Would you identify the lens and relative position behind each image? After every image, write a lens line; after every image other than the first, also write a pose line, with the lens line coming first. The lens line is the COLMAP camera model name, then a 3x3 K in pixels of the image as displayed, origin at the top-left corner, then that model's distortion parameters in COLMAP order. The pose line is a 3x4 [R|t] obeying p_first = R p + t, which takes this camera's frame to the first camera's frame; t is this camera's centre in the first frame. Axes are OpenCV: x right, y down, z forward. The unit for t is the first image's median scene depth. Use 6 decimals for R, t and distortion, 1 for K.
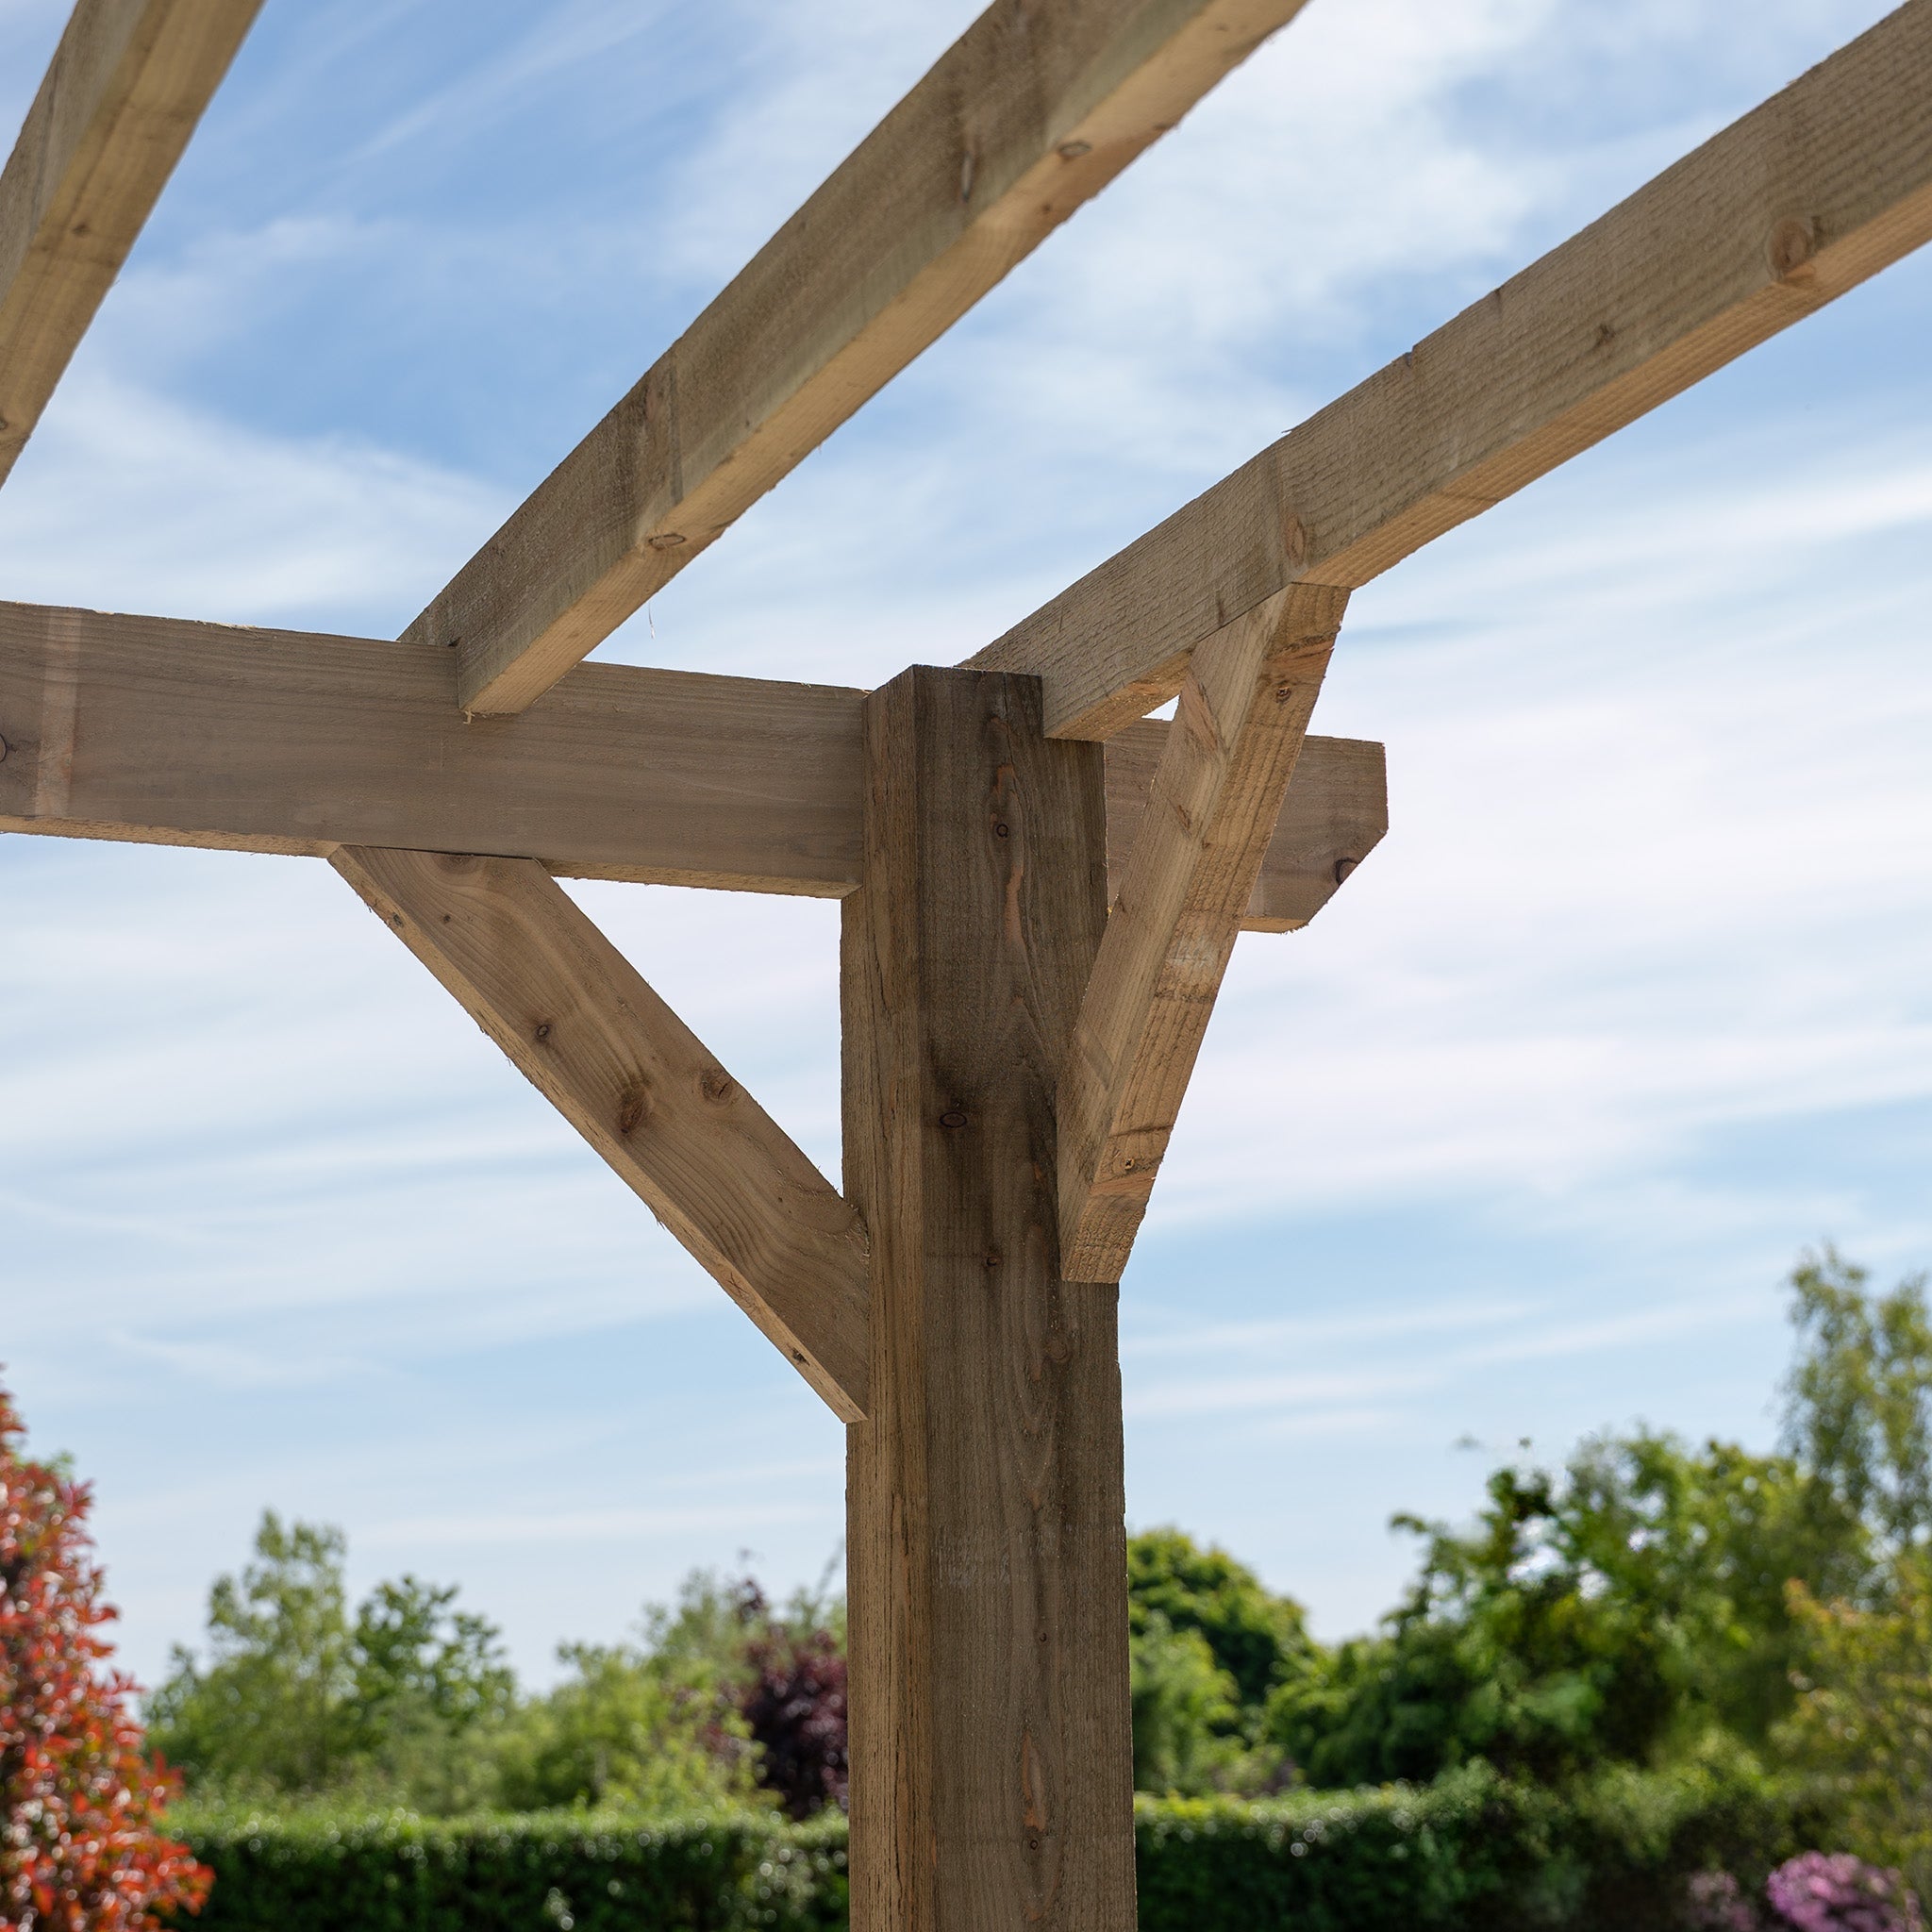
lens RADIAL K [[3862.8, 0, 966.0], [0, 3862.8, 966.0], [0, 0, 1]] dist [-0.002959, 0.111329]
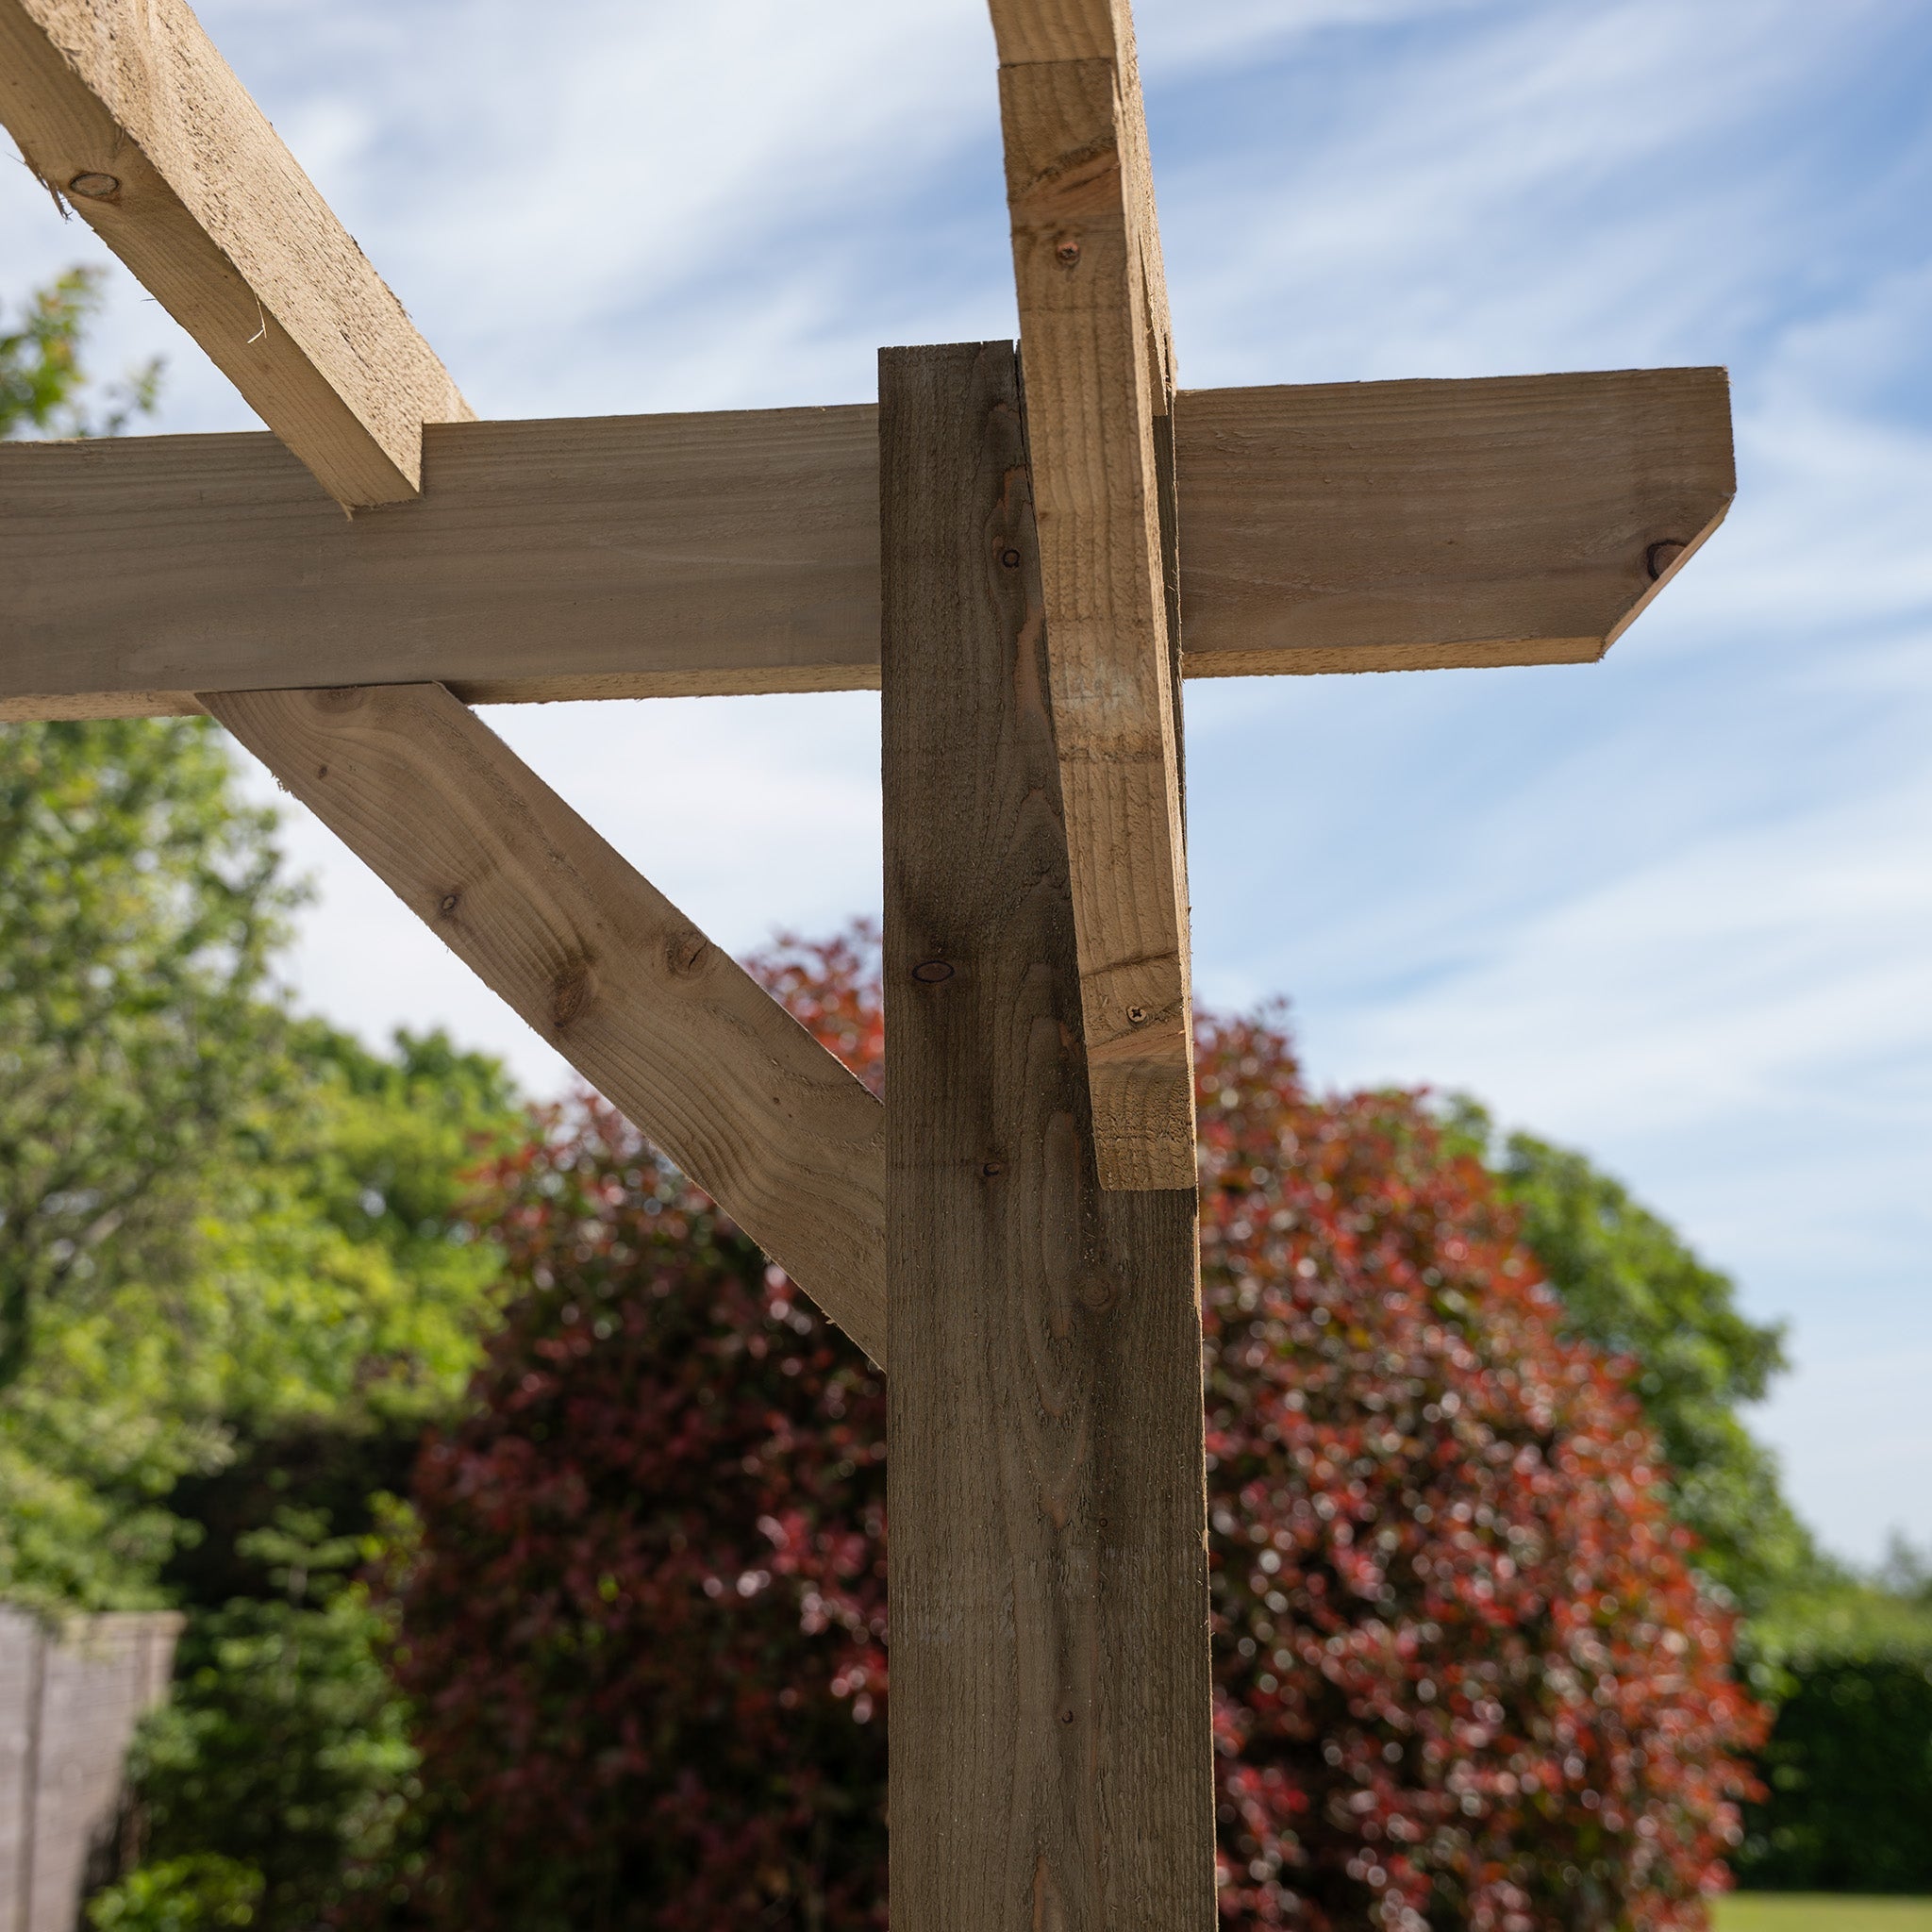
lens RADIAL K [[3234.7, 0, 969.4], [0, 3234.7, 899.5], [0, 0, 1]] dist [0.004076, 0.005552]
pose [[0.878102, -0.098302, -0.468266, 0.280152], [0.097553, 0.994893, -0.025921, 0.042601], [0.468423, -0.022920, 0.883207, 0.481279]]
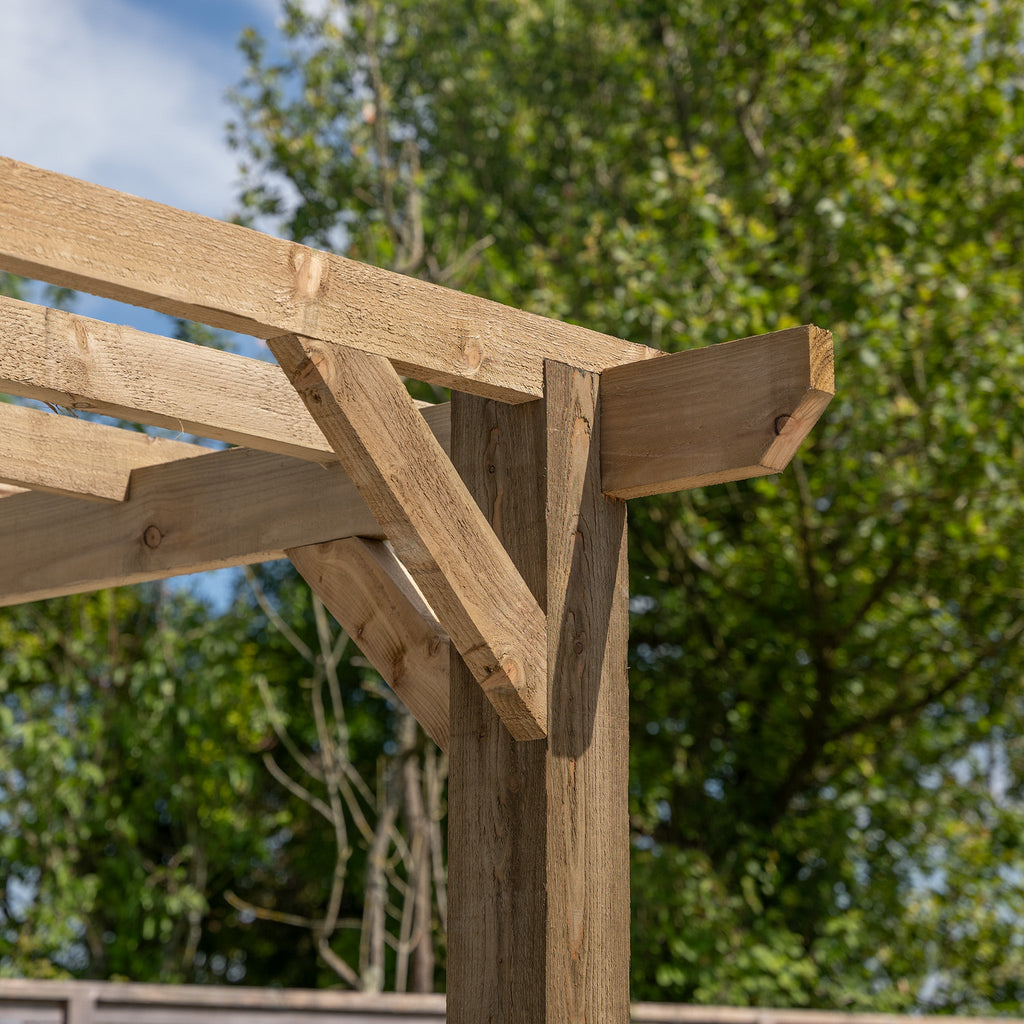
lens RADIAL K [[2877.8, 0, 512.0], [0, 2877.8, 512.0], [0, 0, 1]] dist [0.041870, -0.307802]
pose [[0.418890, -0.163030, -0.893282, 1.123228], [0.180205, 0.979109, -0.094190, 0.100994], [0.889976, -0.121518, 0.439517, 0.479352]]
